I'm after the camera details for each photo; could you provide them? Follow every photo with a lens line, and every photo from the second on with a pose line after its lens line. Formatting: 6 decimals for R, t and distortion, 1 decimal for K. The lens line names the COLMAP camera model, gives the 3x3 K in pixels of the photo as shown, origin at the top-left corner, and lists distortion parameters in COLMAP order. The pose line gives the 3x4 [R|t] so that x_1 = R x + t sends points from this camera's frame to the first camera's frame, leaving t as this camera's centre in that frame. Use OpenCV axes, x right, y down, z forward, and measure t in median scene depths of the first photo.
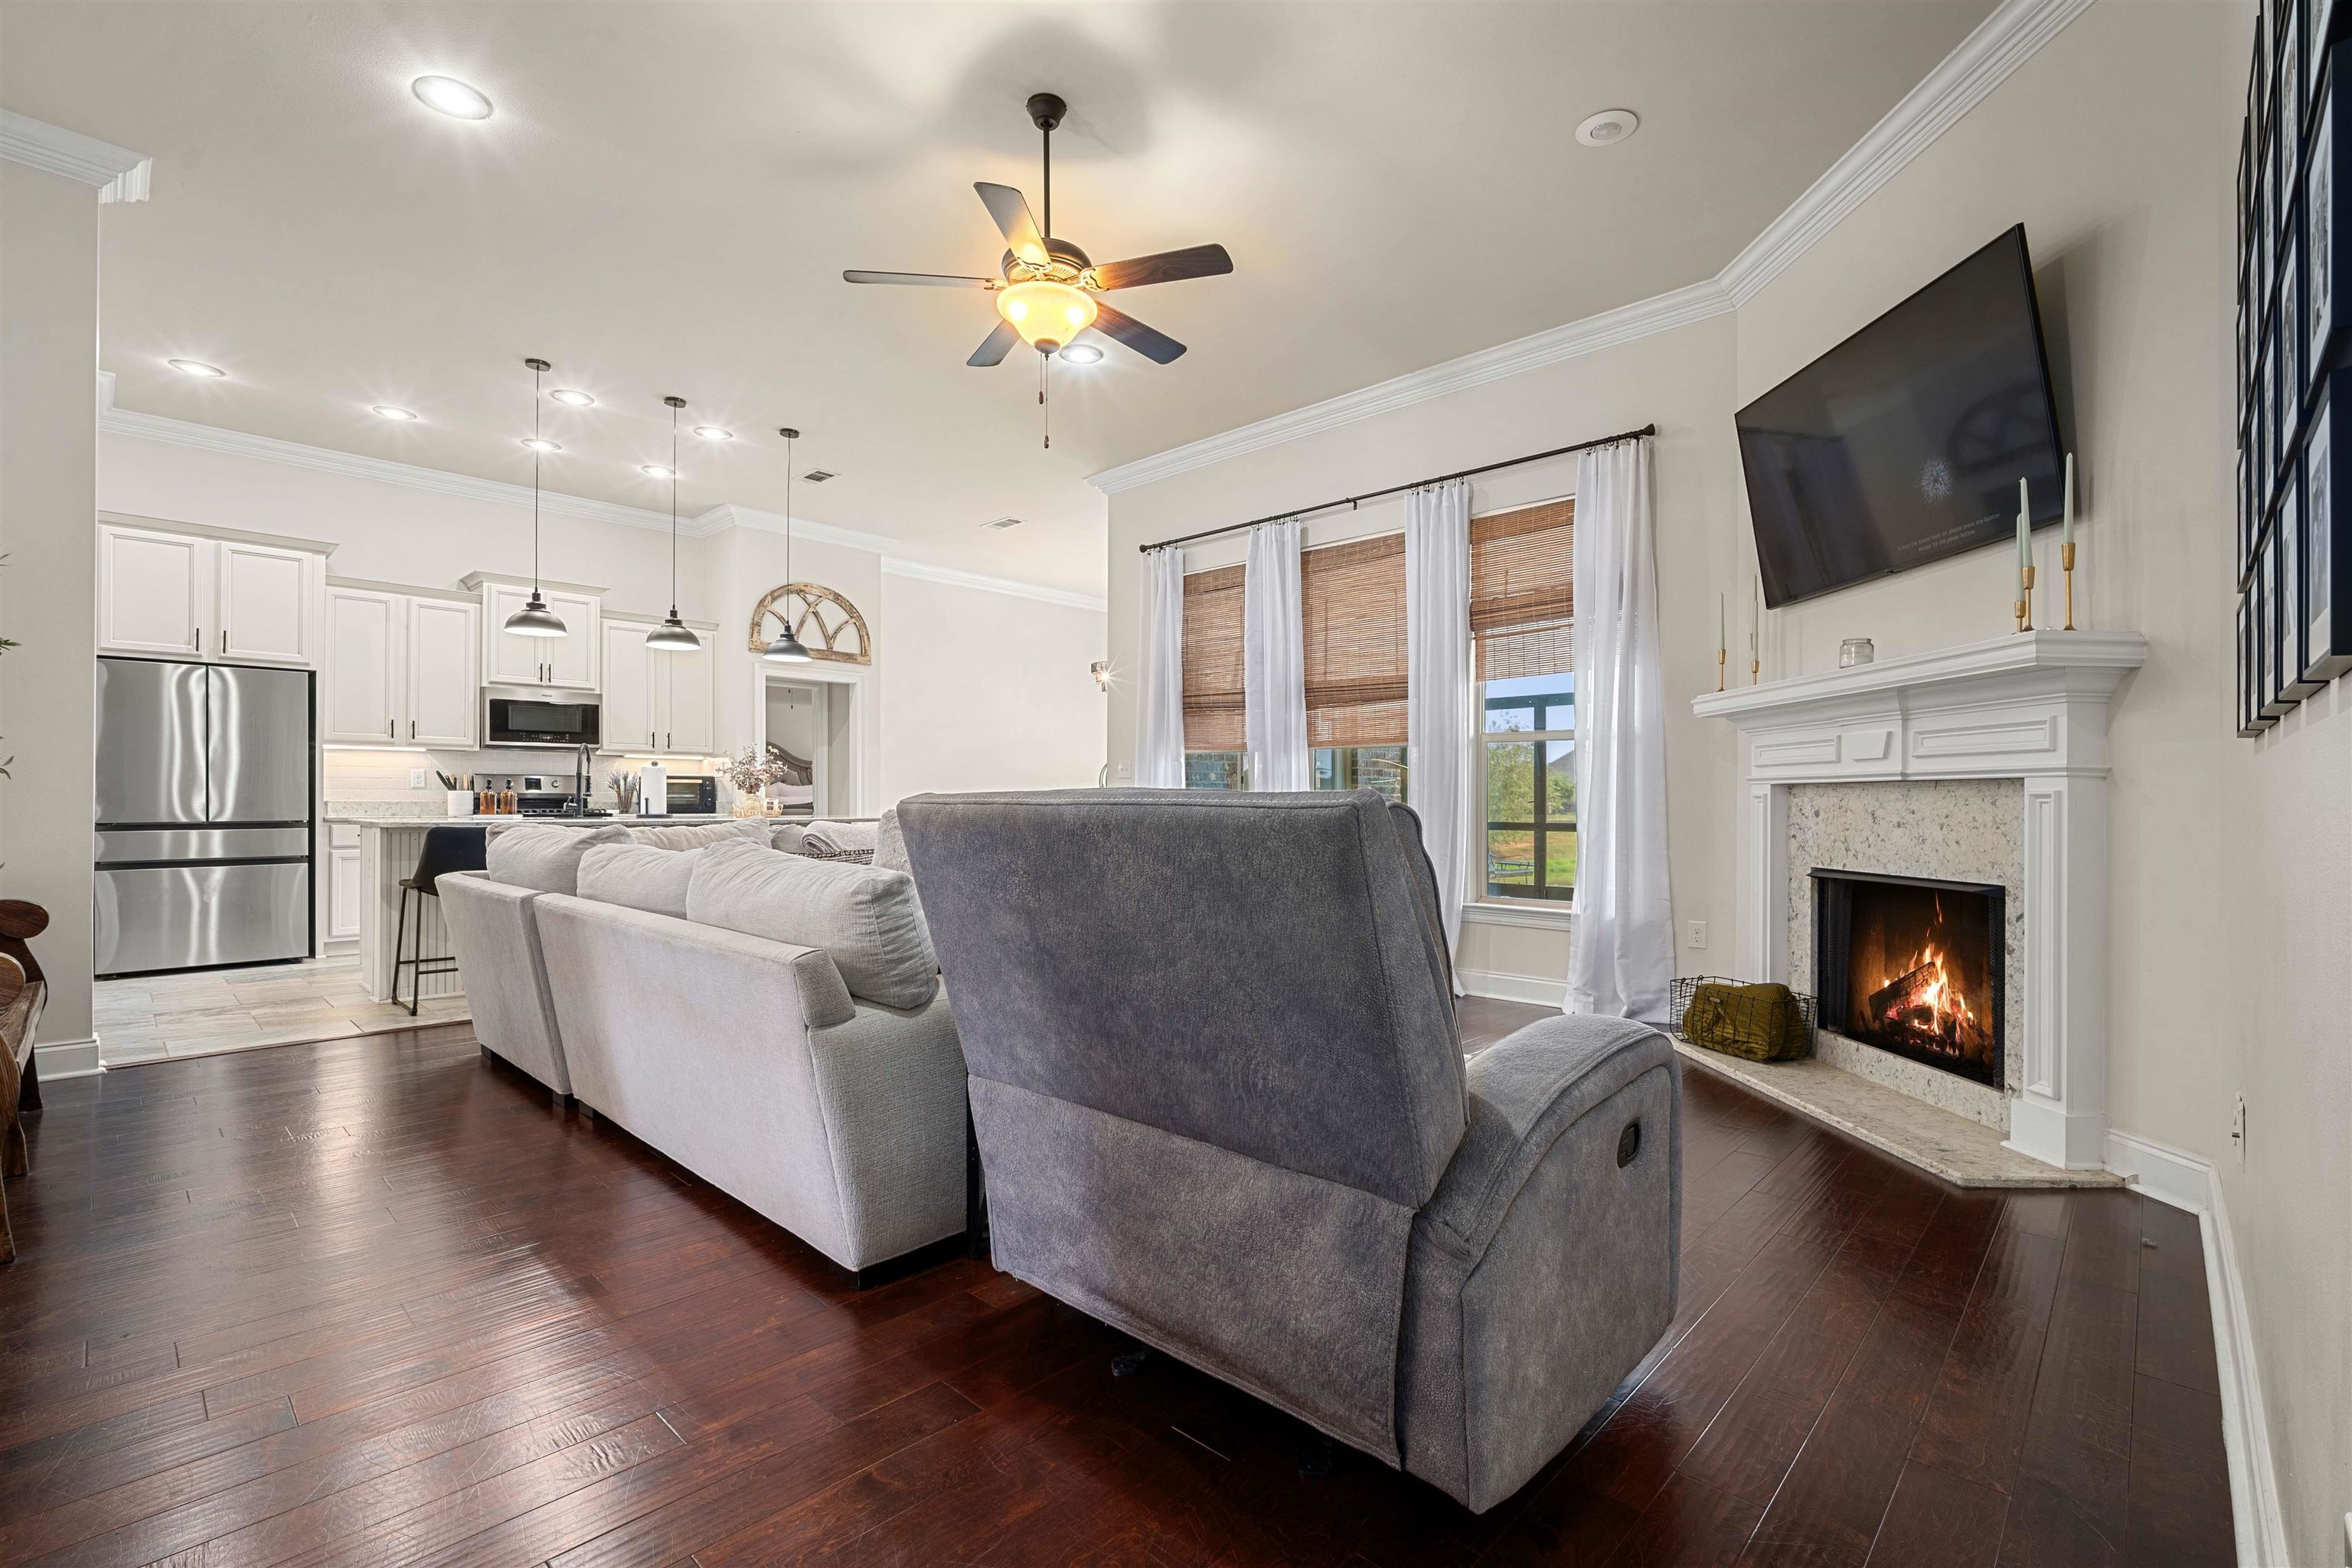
lens RADIAL K [[1039.0, 0, 1181.9], [0, 1039.0, 800.6], [0, 0, 1]] dist [-0.009638, 0.003803]
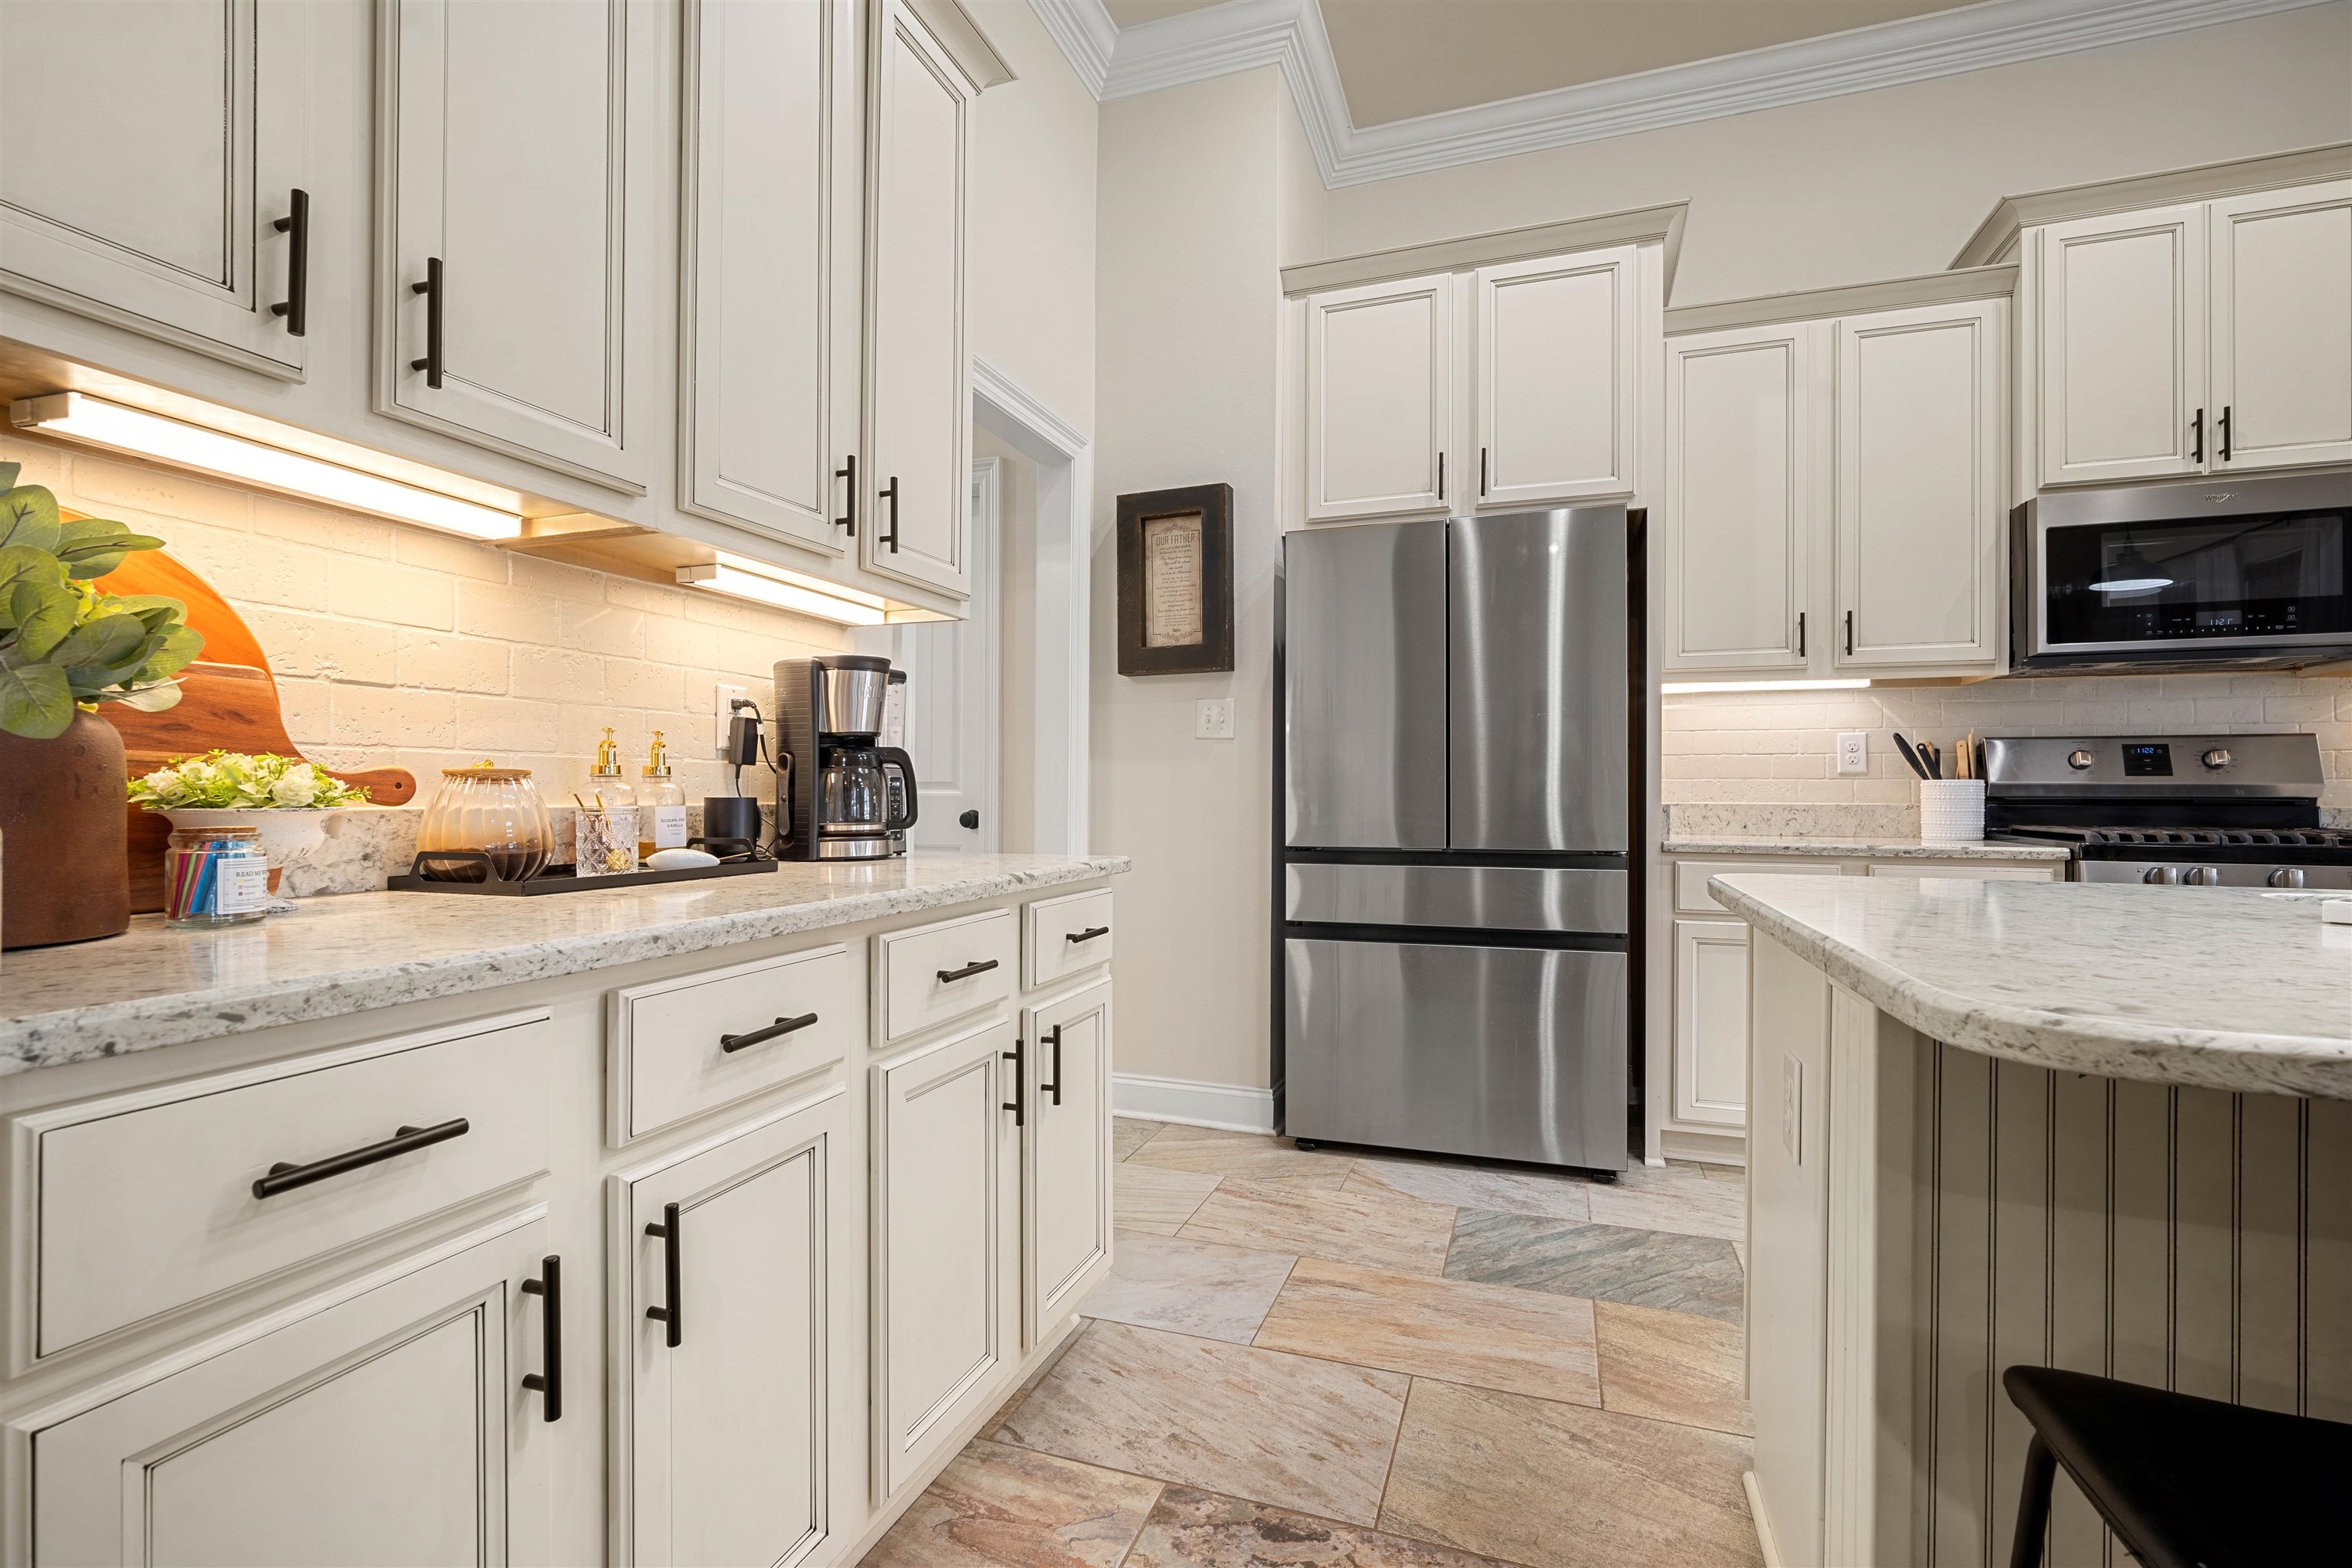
lens RADIAL K [[1039.0, 0, 1180.0], [0, 1039.0, 799.1], [0, 0, 1]] dist [-0.009638, 0.003803]
pose [[0.408626, 0.001248, -0.912701, -0.572521], [0.000362, 0.999999, 0.001530, -0.003381], [0.912702, -0.000956, 0.408625, 0.708835]]
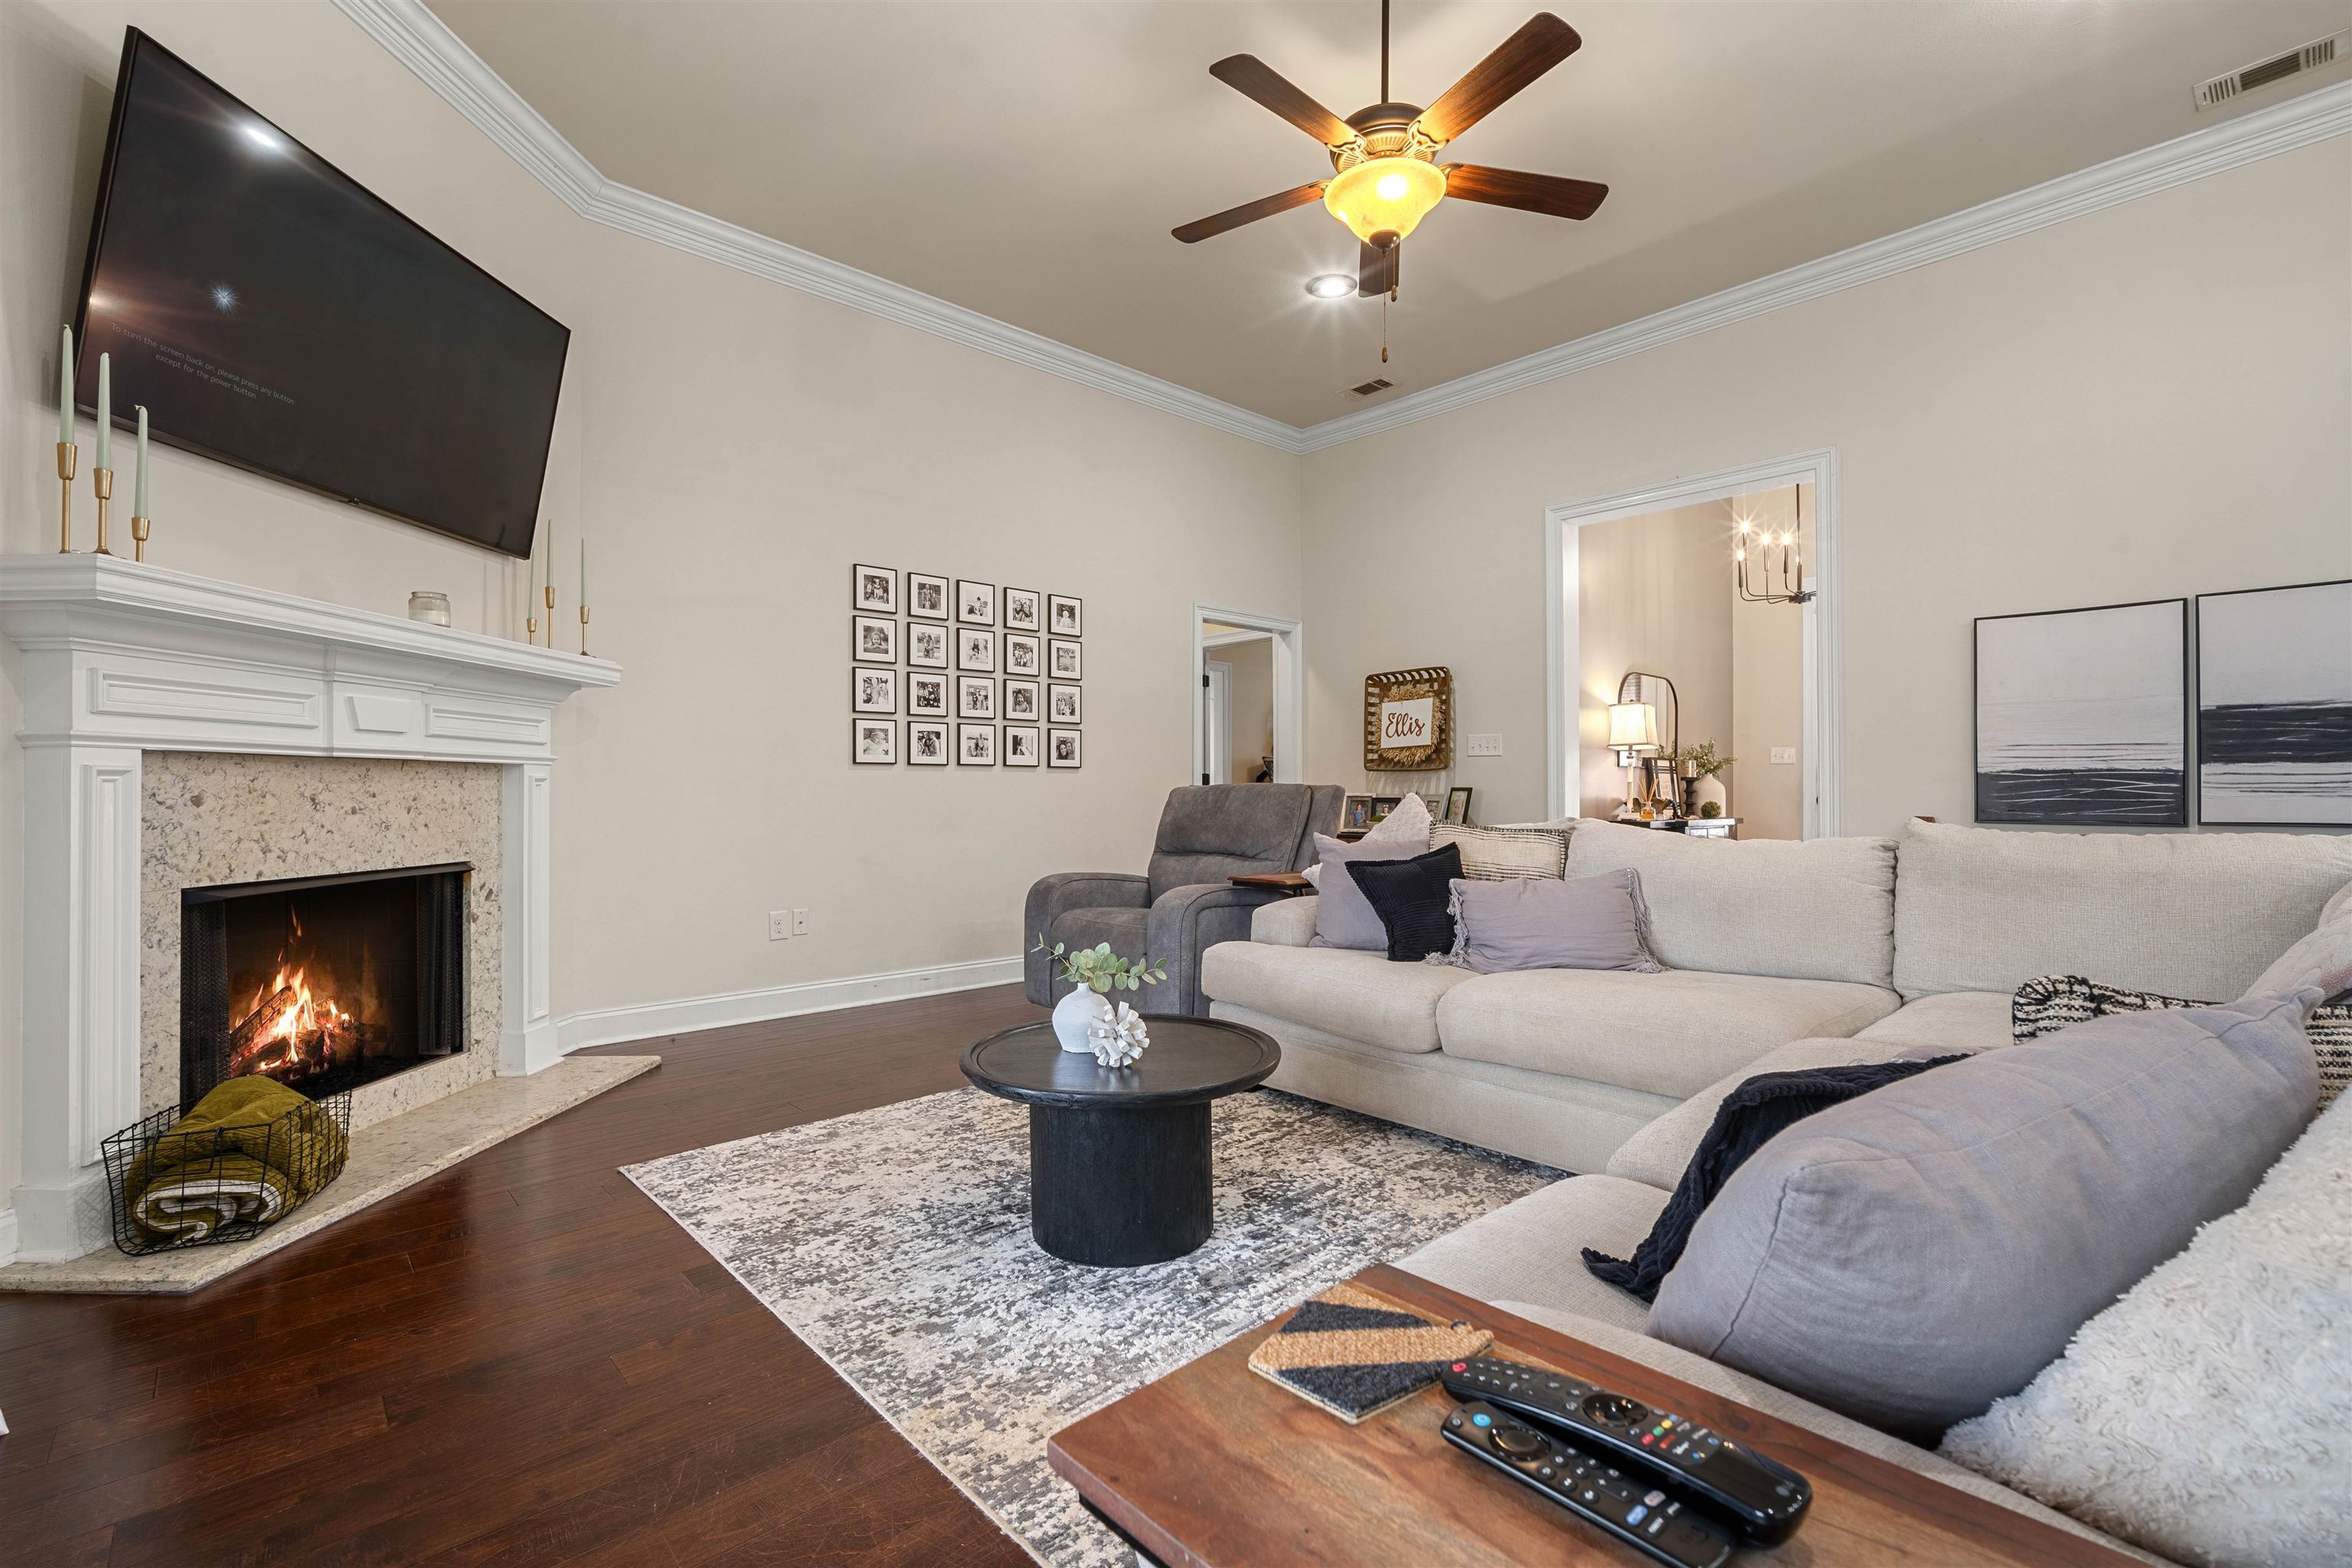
lens RADIAL K [[1039.0, 0, 1212.7], [0, 1039.0, 781.4], [0, 0, 1]] dist [-0.009638, 0.003803]
pose [[-0.999284, -0.003018, 0.037712, -0.013541], [-0.003420, 0.999938, -0.010621, 0.003806], [-0.037677, -0.010743, -0.999232, 1.097767]]
